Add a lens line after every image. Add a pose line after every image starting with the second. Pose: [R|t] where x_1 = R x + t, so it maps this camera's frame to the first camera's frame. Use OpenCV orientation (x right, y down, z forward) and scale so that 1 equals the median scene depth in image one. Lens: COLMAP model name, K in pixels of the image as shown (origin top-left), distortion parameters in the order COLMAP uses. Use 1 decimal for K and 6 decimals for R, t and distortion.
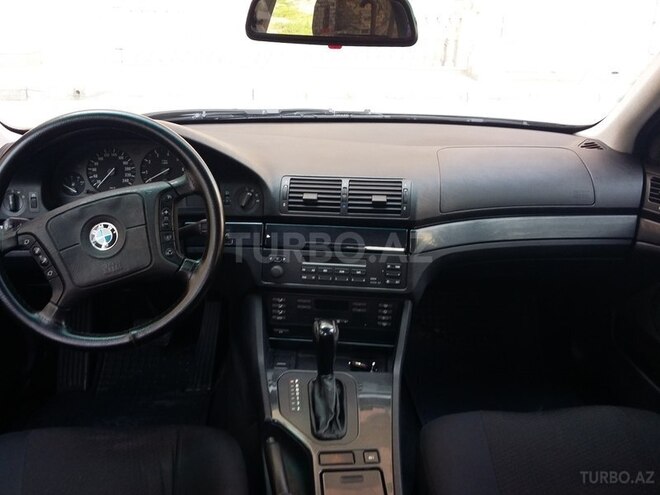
lens RADIAL K [[631.5, 0, 327.7], [0, 631.5, 266.9], [0, 0, 1]] dist [0.006310, -0.002374]
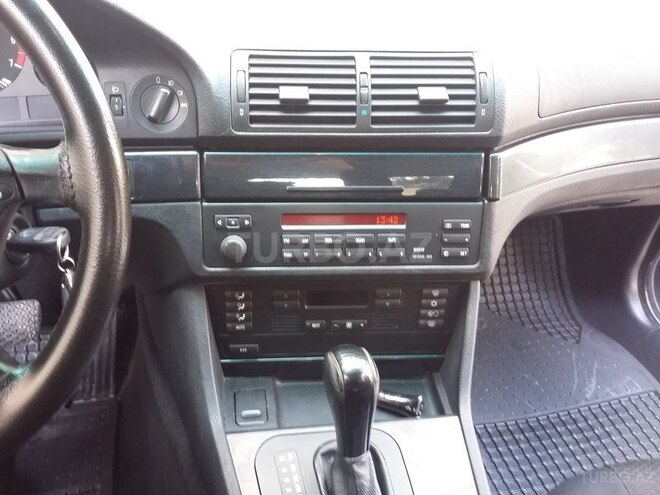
lens RADIAL K [[632.5, 0, 331.9], [0, 632.5, 268.6], [0, 0, 1]] dist [0.006587, -0.010906]
pose [[0.982841, -0.075324, 0.168375, -0.091330], [0.043285, 0.981515, 0.186428, -0.068331], [-0.179305, -0.175941, 0.967933, 0.499115]]
